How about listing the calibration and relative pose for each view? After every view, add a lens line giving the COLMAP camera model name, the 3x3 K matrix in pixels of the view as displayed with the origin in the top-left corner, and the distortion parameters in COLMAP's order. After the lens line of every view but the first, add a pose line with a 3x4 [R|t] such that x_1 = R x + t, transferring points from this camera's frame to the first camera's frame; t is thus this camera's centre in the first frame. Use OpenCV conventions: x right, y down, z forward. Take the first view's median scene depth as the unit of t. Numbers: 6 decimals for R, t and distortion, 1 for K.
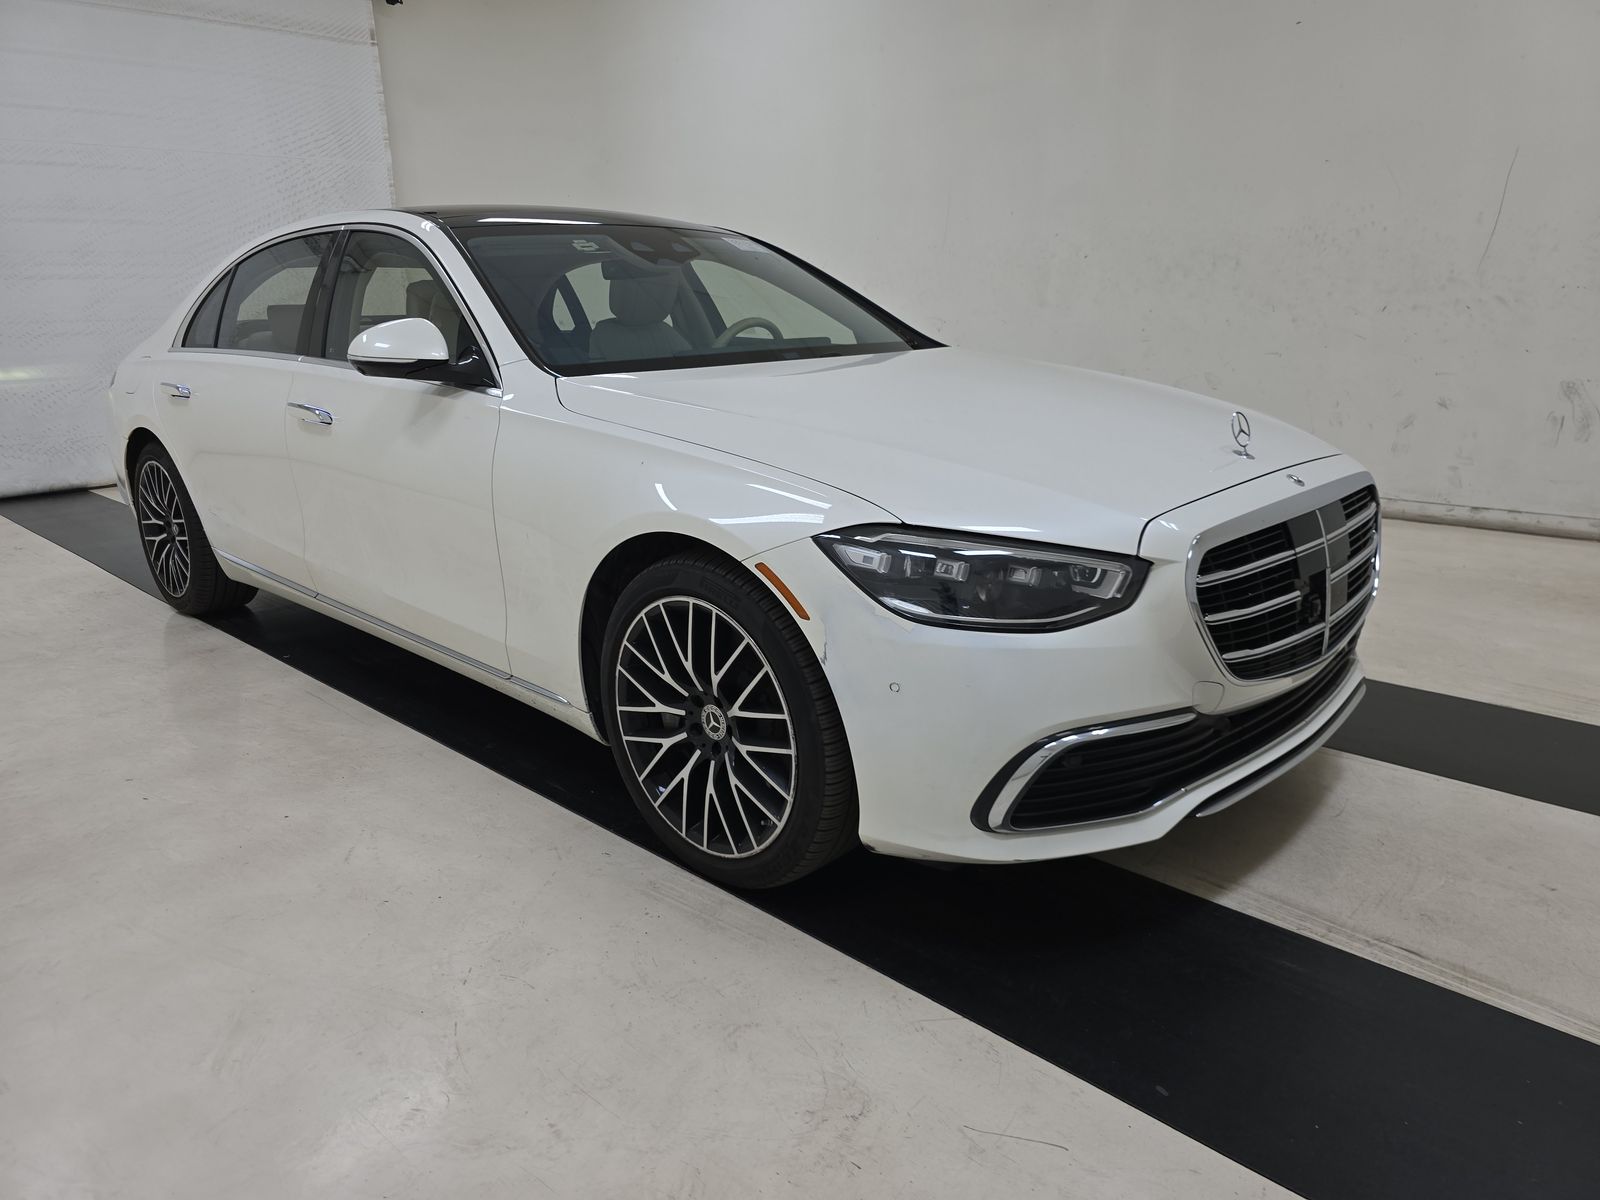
lens RADIAL K [[1147.2, 0, 806.5], [0, 1147.2, 605.0], [0, 0, 1]] dist [0.053571, -0.059981]
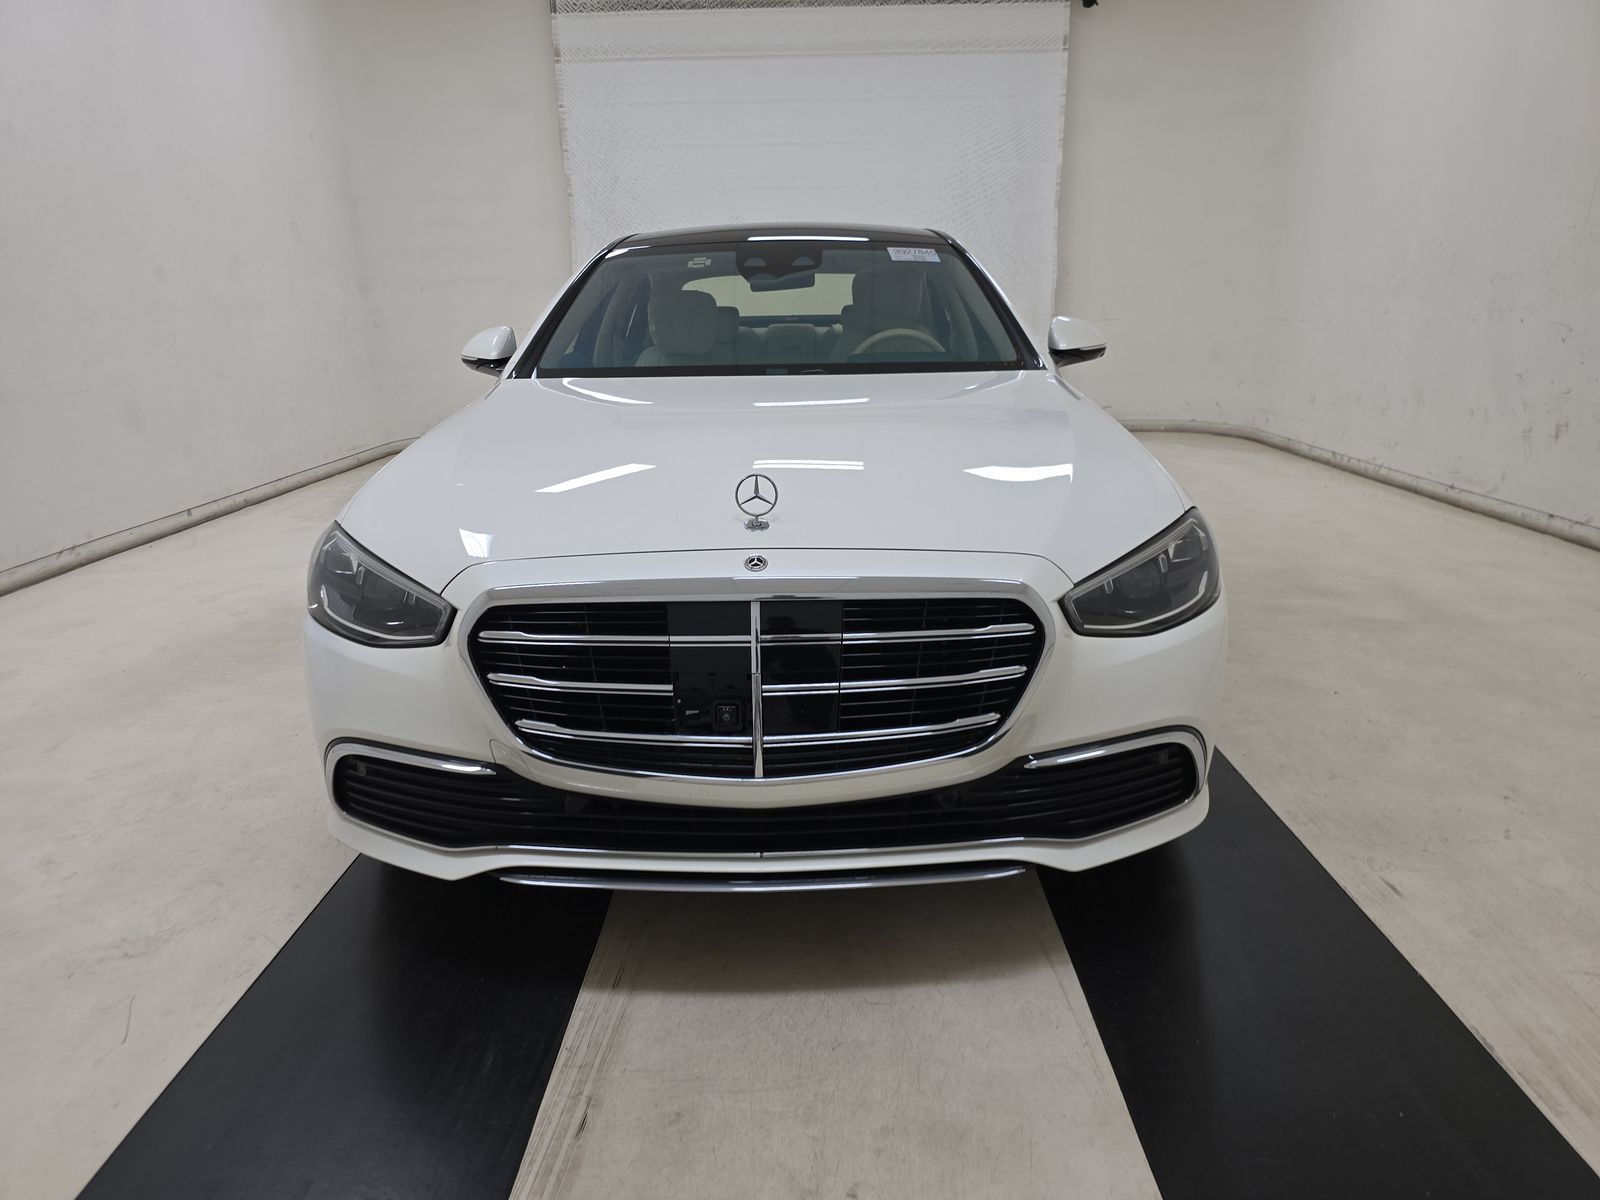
lens RADIAL K [[1147.2, 0, 806.5], [0, 1147.2, 605.0], [0, 0, 1]] dist [0.053571, -0.059981]
pose [[0.656385, 0.205312, -0.725952, 1.057352], [-0.191979, 0.976036, 0.102458, -0.170929], [0.729591, 0.072115, 0.680071, 0.473089]]
